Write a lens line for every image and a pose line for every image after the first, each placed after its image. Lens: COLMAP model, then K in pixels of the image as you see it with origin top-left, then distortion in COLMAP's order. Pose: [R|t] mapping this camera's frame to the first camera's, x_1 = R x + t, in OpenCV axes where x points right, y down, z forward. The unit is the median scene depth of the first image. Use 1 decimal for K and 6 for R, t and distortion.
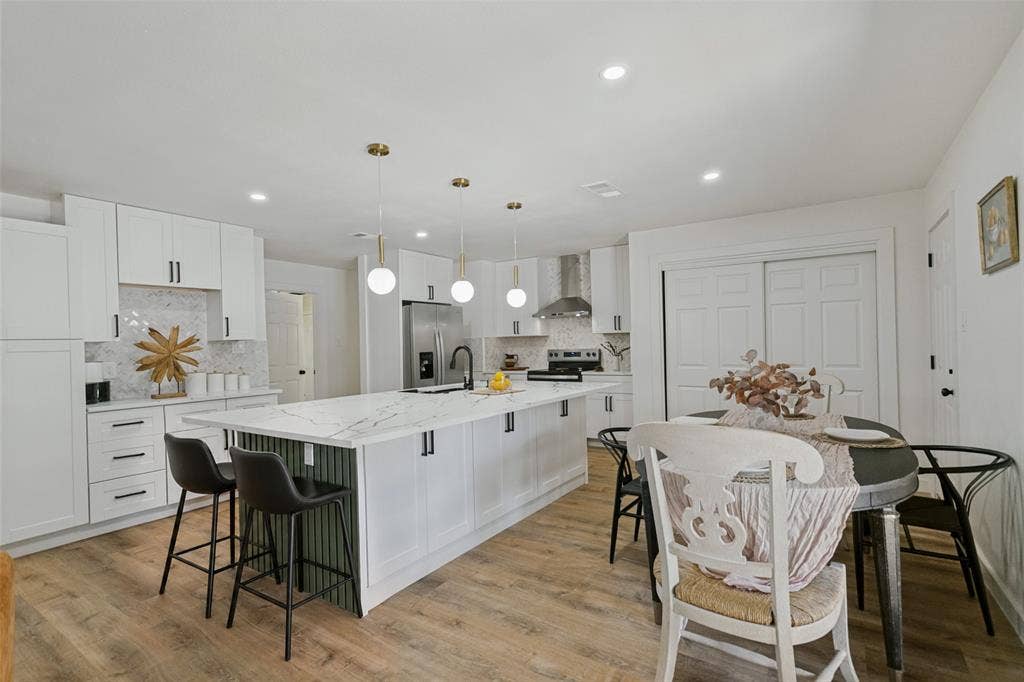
lens RADIAL K [[486.7, 0, 507.0], [0, 486.7, 342.1], [0, 0, 1]] dist [0.004061, 0.001222]
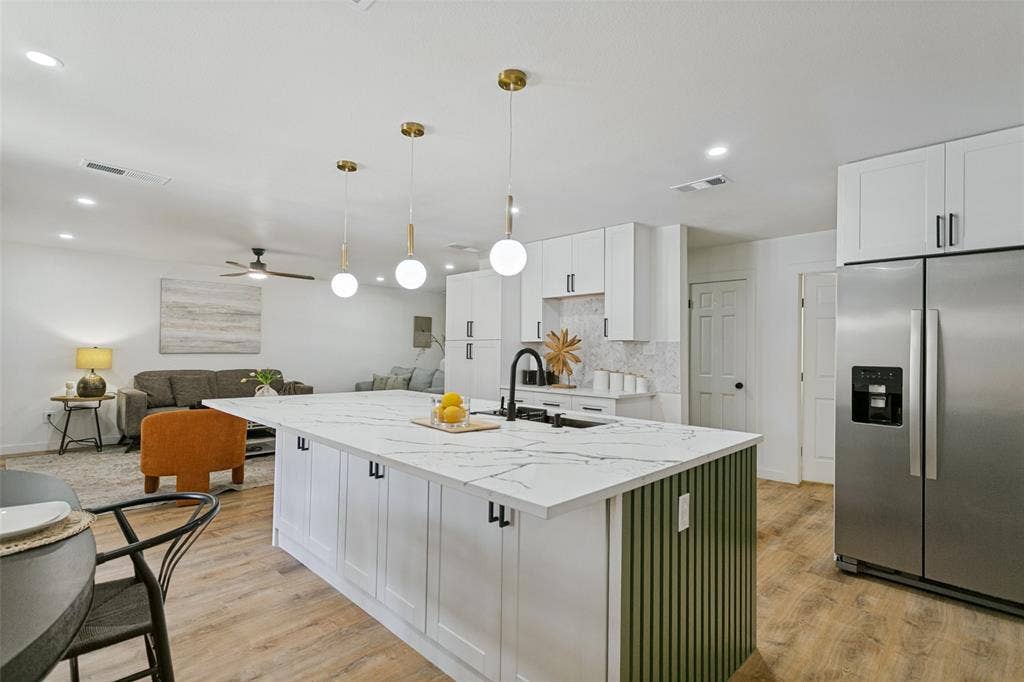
lens RADIAL K [[486.7, 0, 507.0], [0, 486.7, 342.1], [0, 0, 1]] dist [0.004061, 0.001222]
pose [[-0.182789, 0.001799, -0.983151, 0.485128], [-0.006506, 0.999974, 0.003040, -0.002856], [0.983131, 0.006952, -0.182773, 1.005883]]
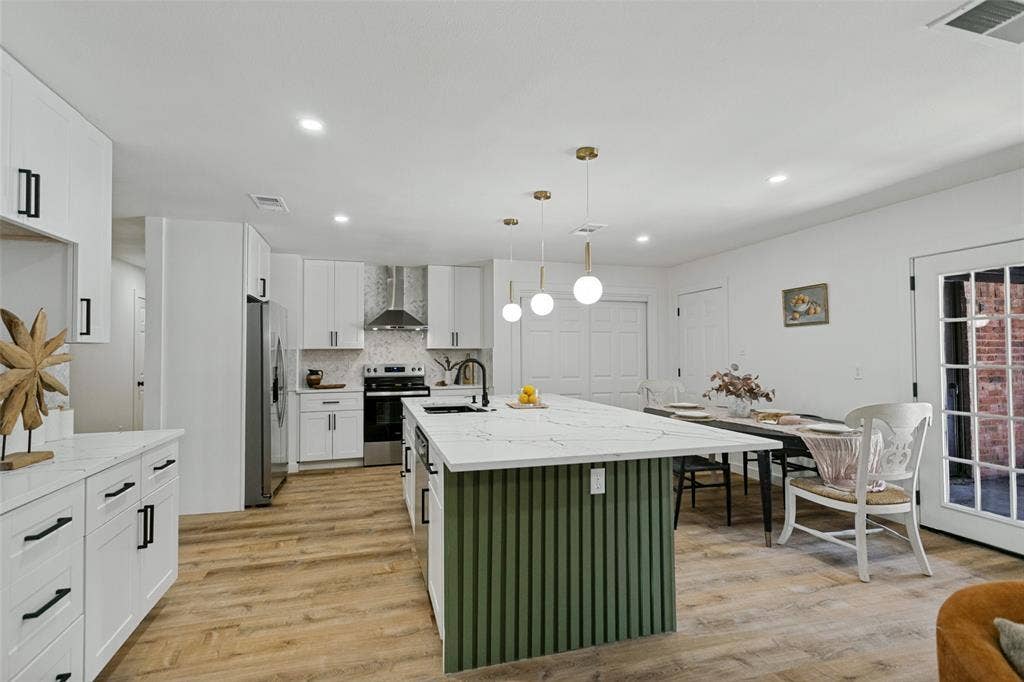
lens RADIAL K [[486.7, 0, 507.0], [0, 486.7, 342.1], [0, 0, 1]] dist [0.004061, 0.001222]
pose [[0.642172, 0.039305, 0.765552, -0.699260], [-0.013275, 0.999105, -0.040161, 0.010700], [-0.766446, 0.015628, 0.642119, 0.329397]]
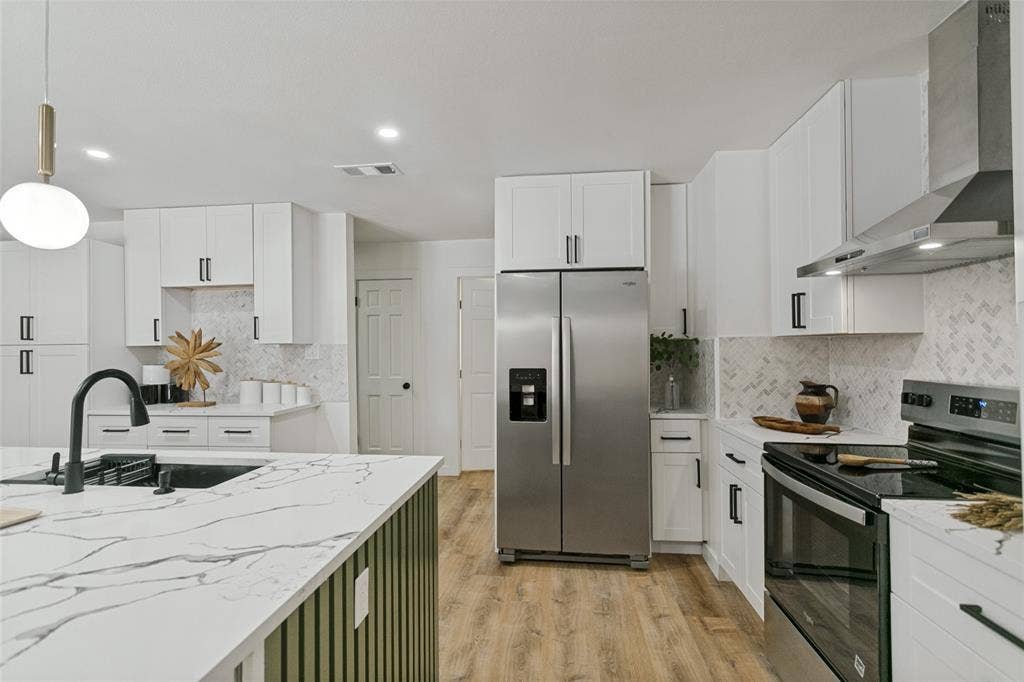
lens RADIAL K [[486.7, 0, 507.0], [0, 486.7, 342.1], [0, 0, 1]] dist [0.004061, 0.001222]
pose [[0.461428, 0.011350, -0.887105, 0.370250], [0.000525, 0.999914, 0.013066, -0.018271], [0.887178, -0.006495, 0.461382, 1.019116]]
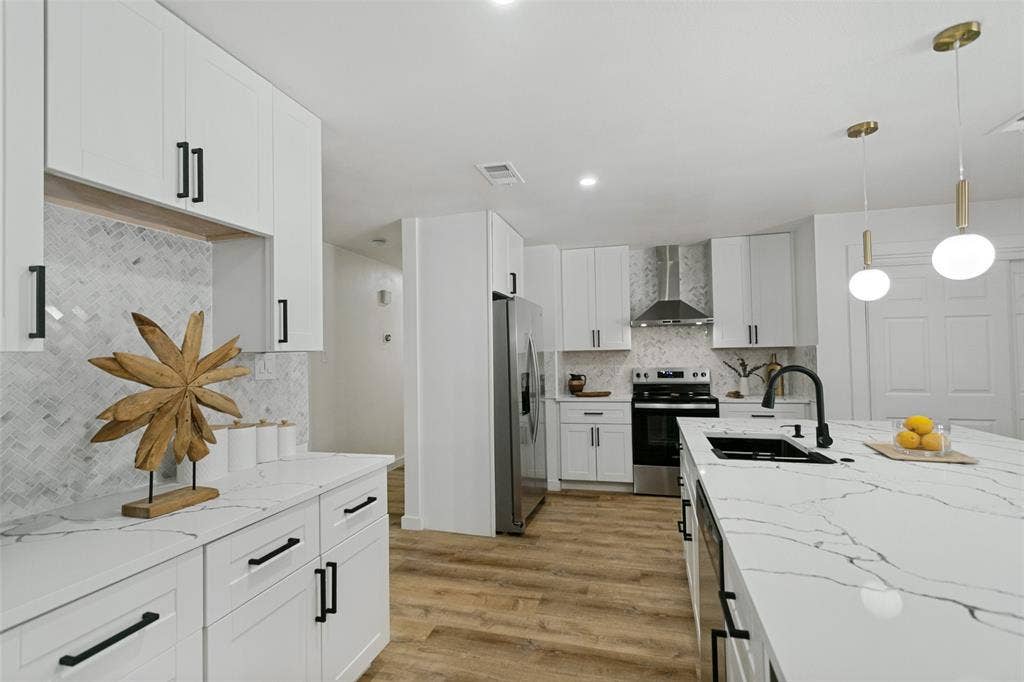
lens RADIAL K [[486.7, 0, 507.0], [0, 486.7, 342.1], [0, 0, 1]] dist [0.004061, 0.001222]
pose [[0.952098, 0.016468, 0.305349, -0.527492], [-0.007138, 0.999474, -0.031650, 0.000145], [-0.305710, 0.027954, 0.951714, 0.529805]]
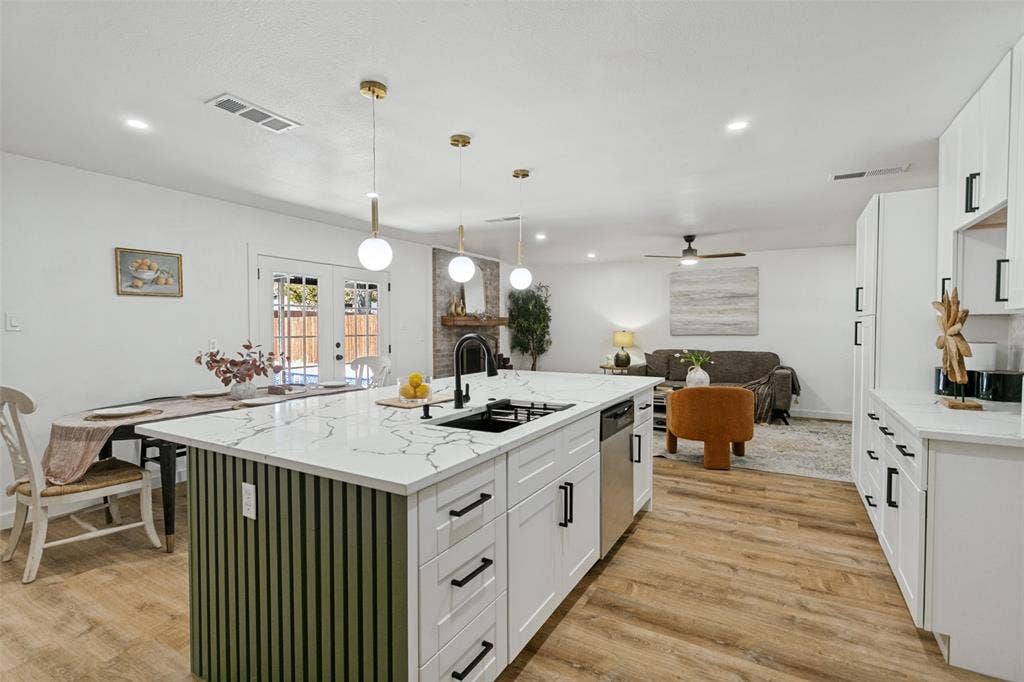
lens RADIAL K [[486.7, 0, 507.0], [0, 486.7, 342.1], [0, 0, 1]] dist [0.004061, 0.001222]
pose [[-0.997613, 0.027995, -0.063128, -0.087705], [0.026207, 0.999236, 0.028976, 0.000444], [0.063891, 0.027253, -0.997585, 1.458561]]
